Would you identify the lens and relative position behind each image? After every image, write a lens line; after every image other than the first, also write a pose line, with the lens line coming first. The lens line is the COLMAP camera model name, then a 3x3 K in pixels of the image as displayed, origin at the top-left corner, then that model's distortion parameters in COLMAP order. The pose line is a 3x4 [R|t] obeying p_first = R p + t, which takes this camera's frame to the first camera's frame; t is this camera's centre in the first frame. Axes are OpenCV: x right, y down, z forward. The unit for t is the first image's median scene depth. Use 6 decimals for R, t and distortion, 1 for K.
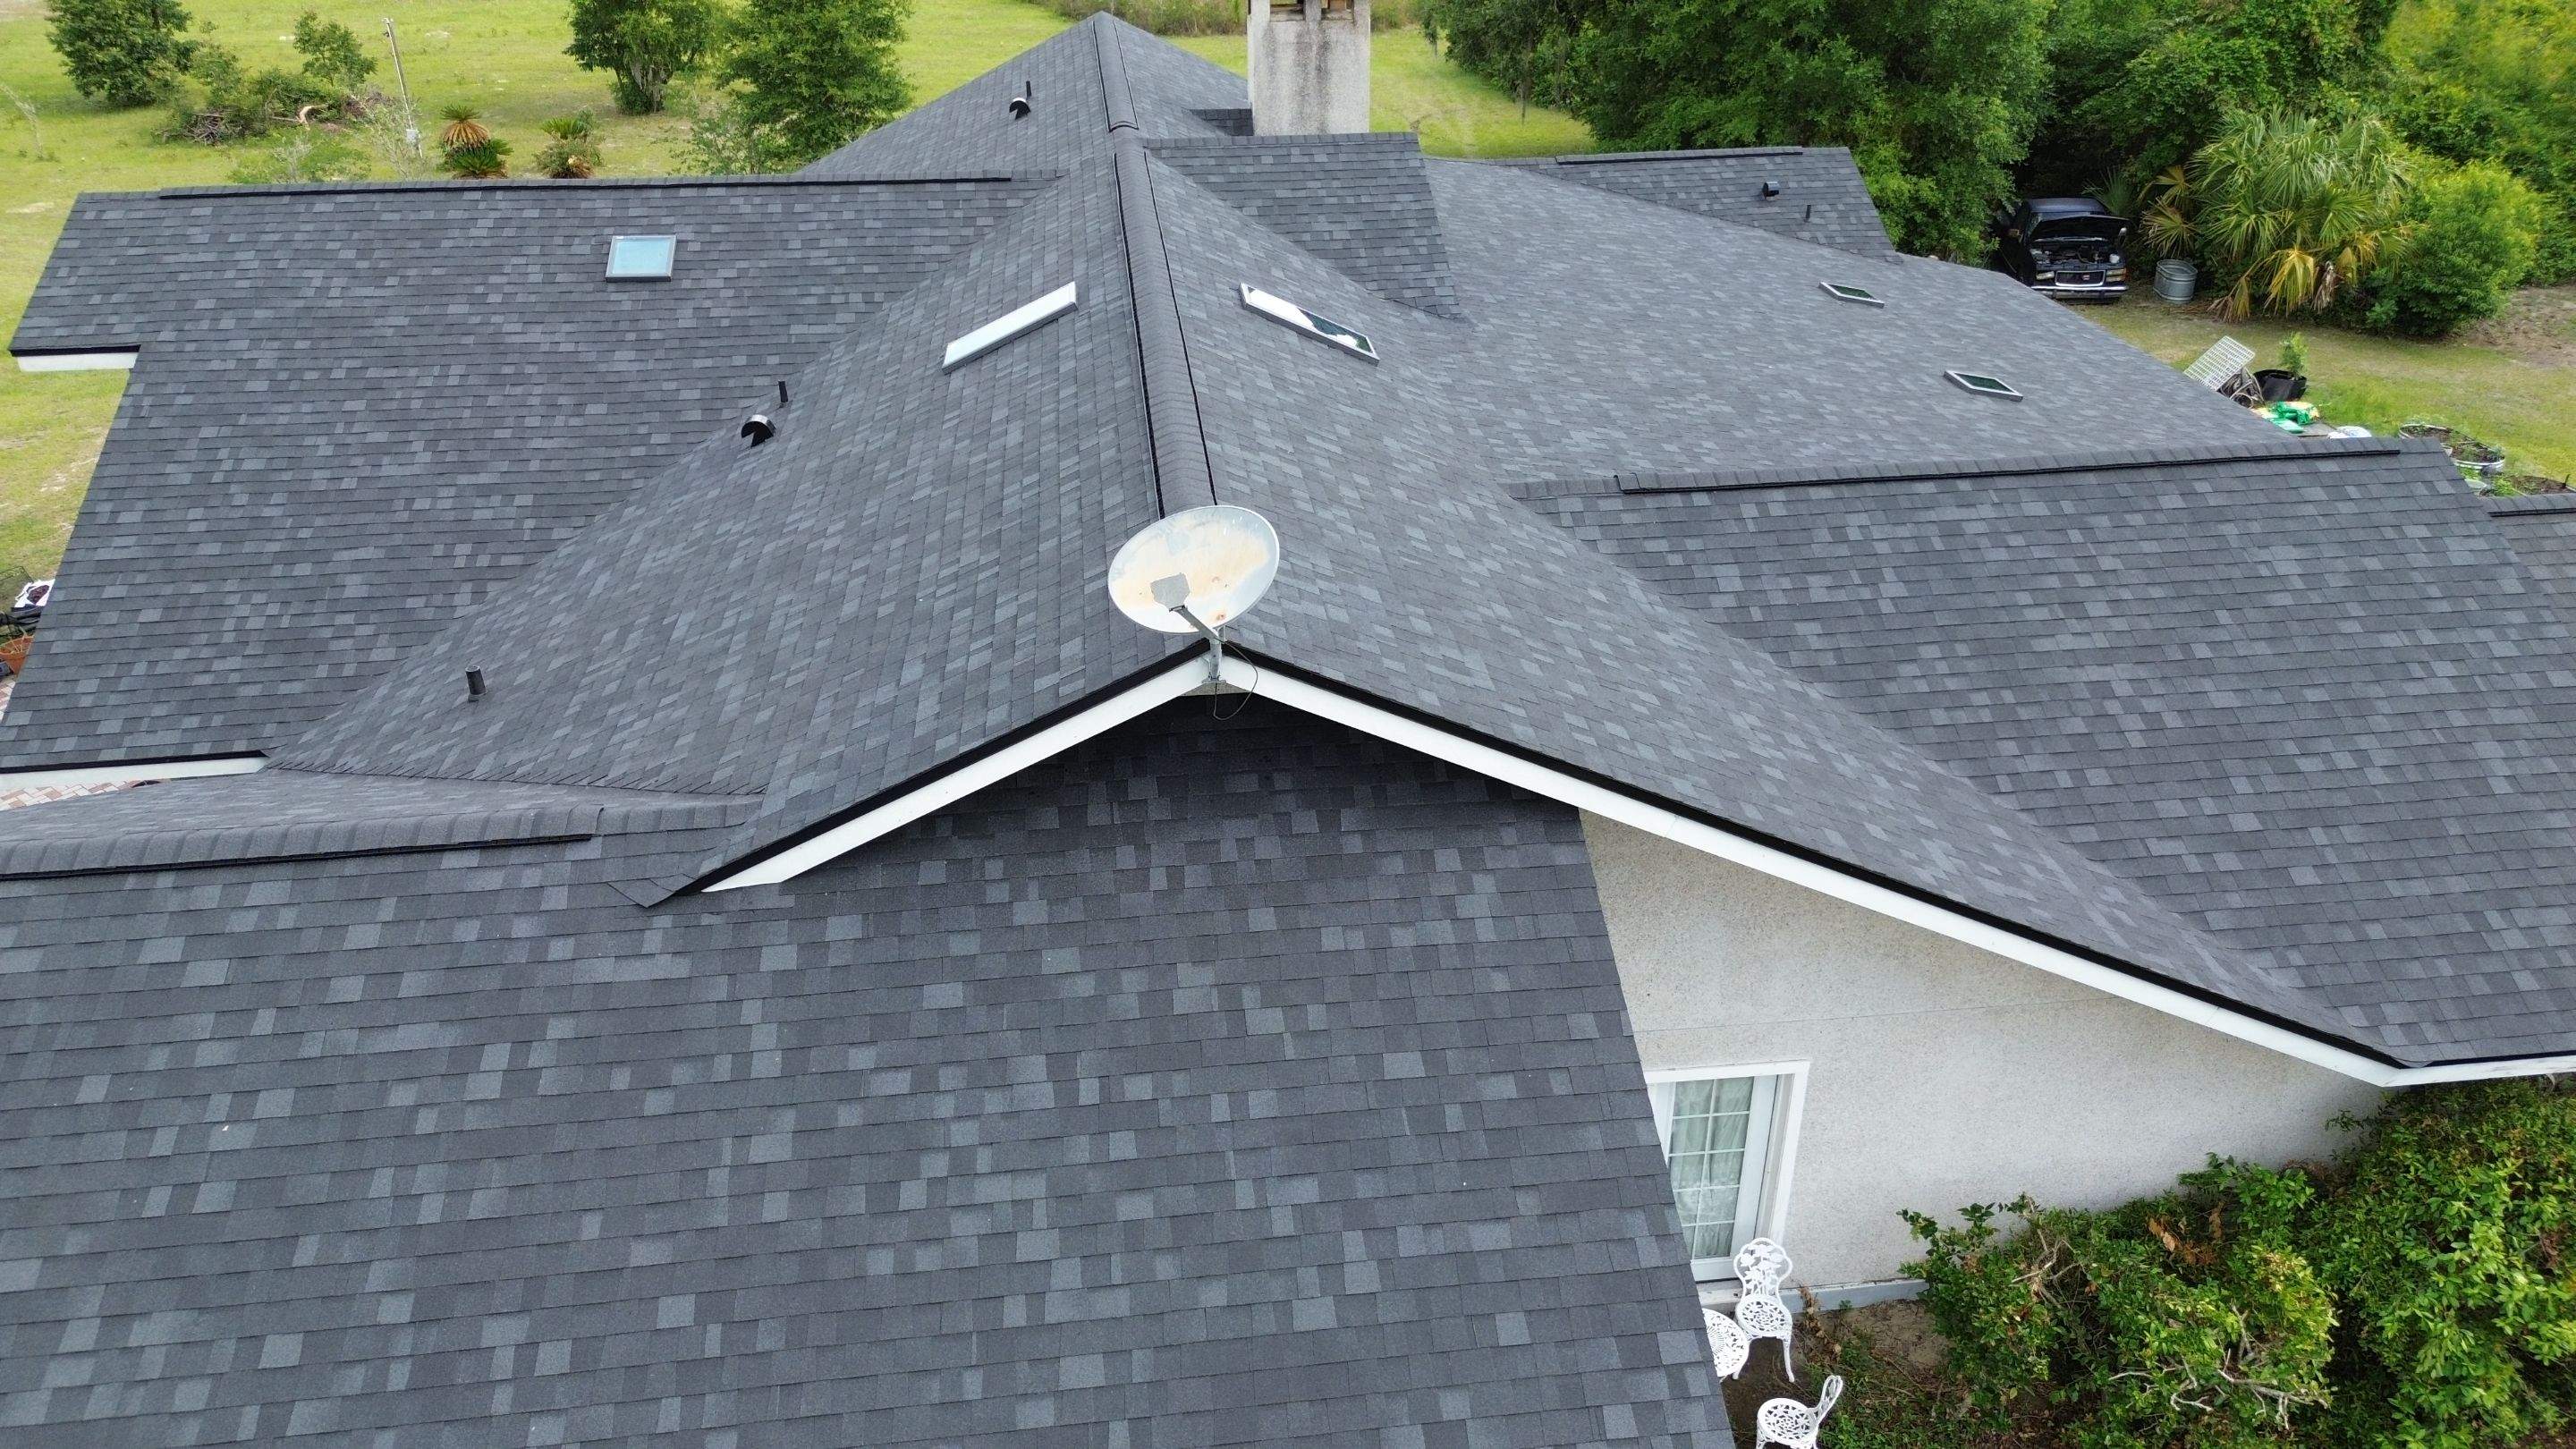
lens RADIAL K [[1829.6, 0, 1297.7], [0, 1829.6, 718.9], [0, 0, 1]] dist [0.070392, -0.071874]
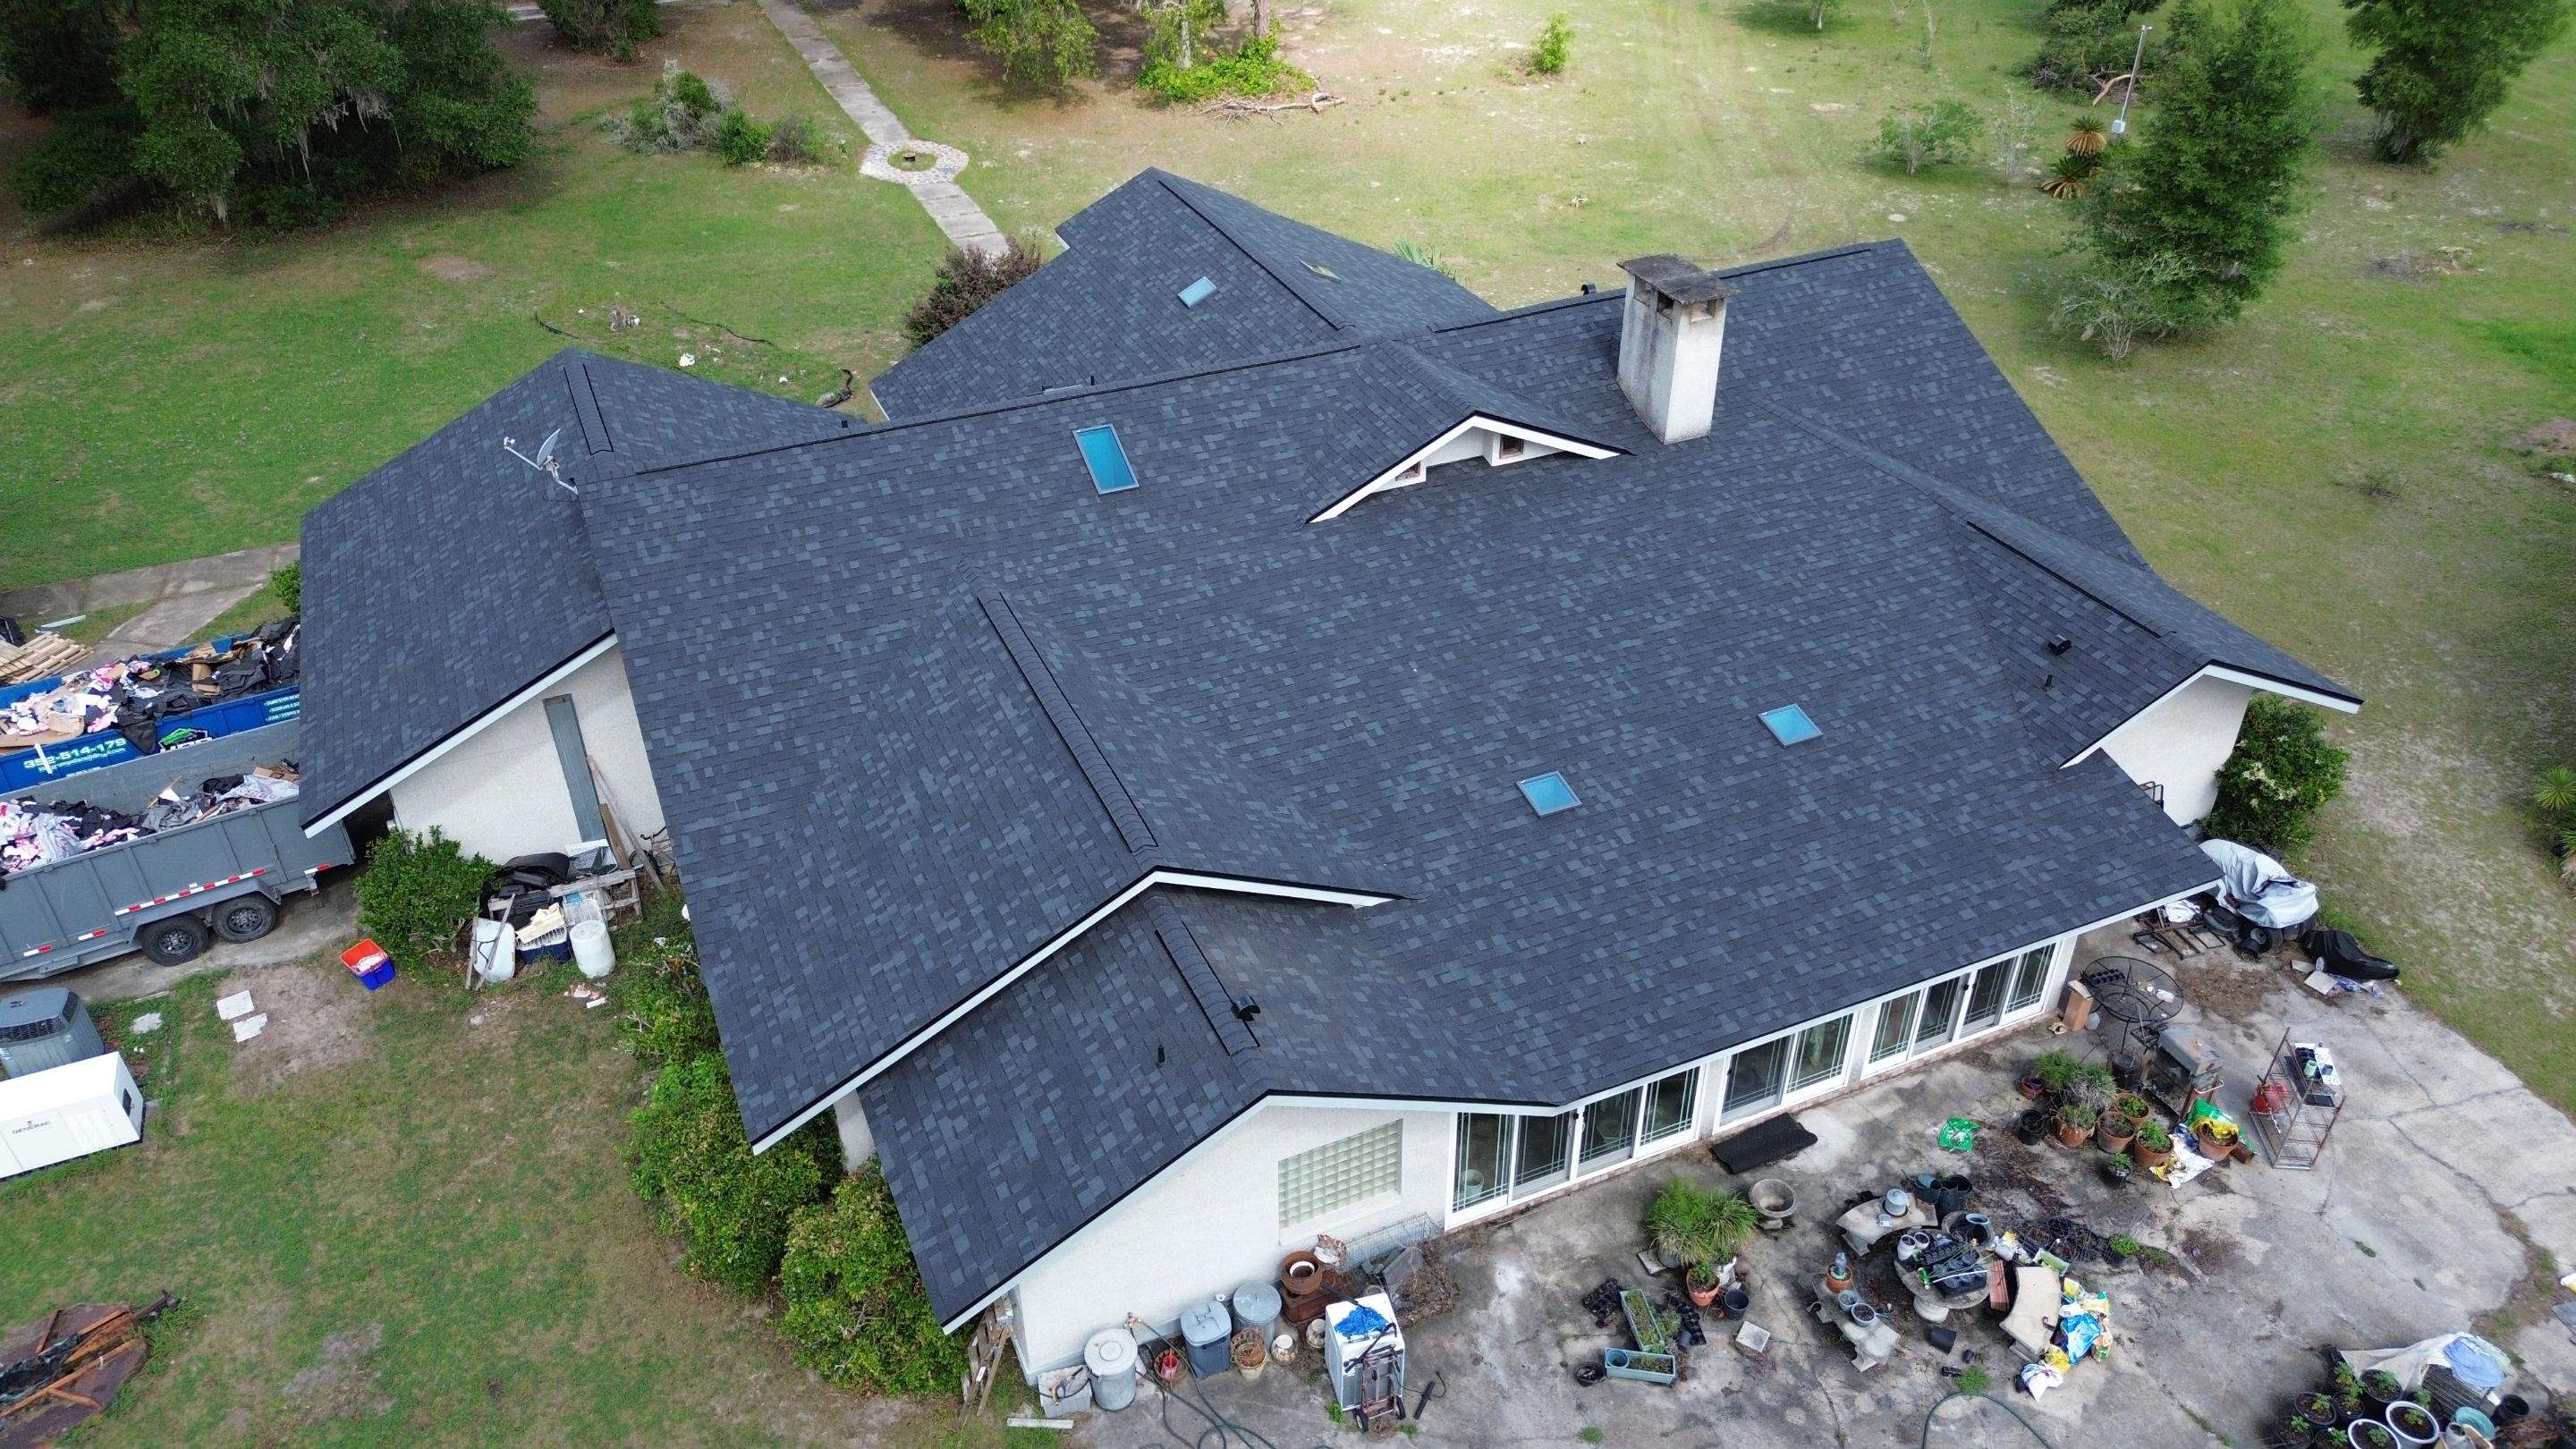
lens RADIAL K [[1829.6, 0, 1291.7], [0, 1829.6, 715.3], [0, 0, 1]] dist [0.070392, -0.071874]
pose [[0.296571, 0.532697, -0.792641, 1.899757], [-0.446972, 0.810889, 0.377724, -0.916292], [0.843956, 0.242266, 0.478587, 0.462155]]
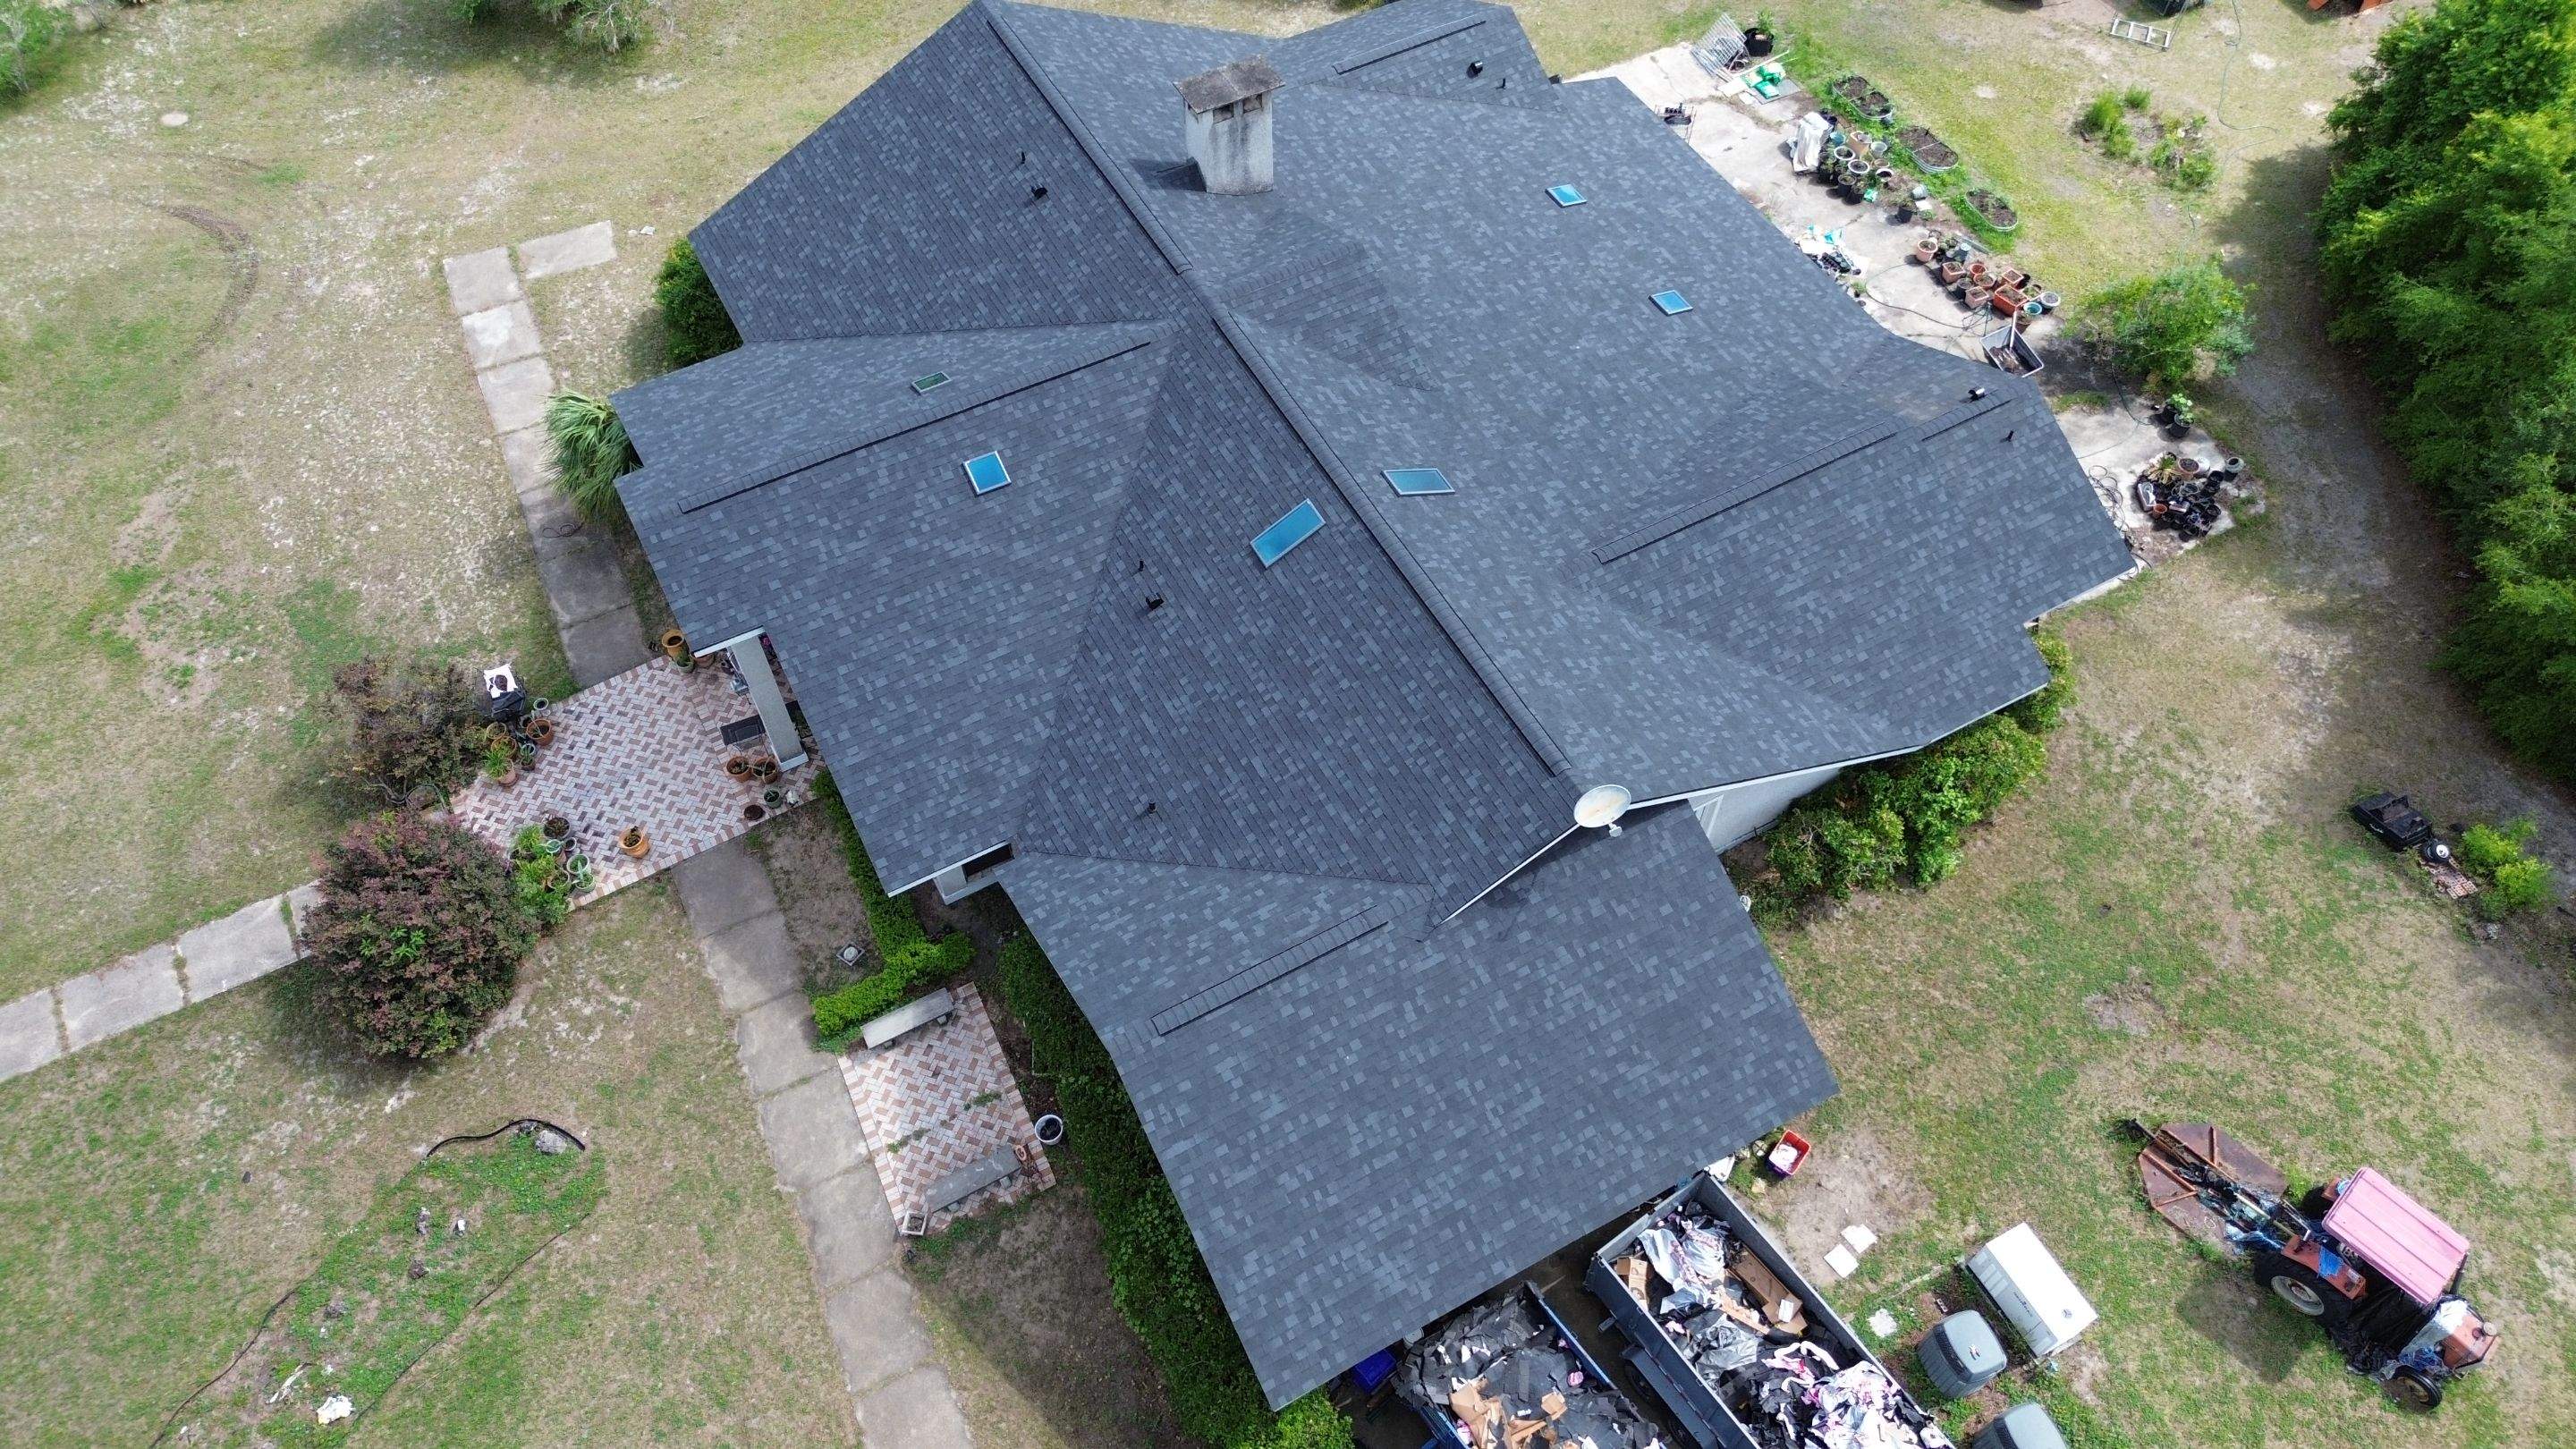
lens RADIAL K [[1829.6, 0, 1300.6], [0, 1829.6, 723.1], [0, 0, 1]] dist [0.070392, -0.071874]
pose [[0.927104, -0.303475, 0.219956, -0.764308], [0.174724, 0.869131, 0.462691, -1.129103], [-0.331585, -0.390532, 0.858799, -0.925652]]
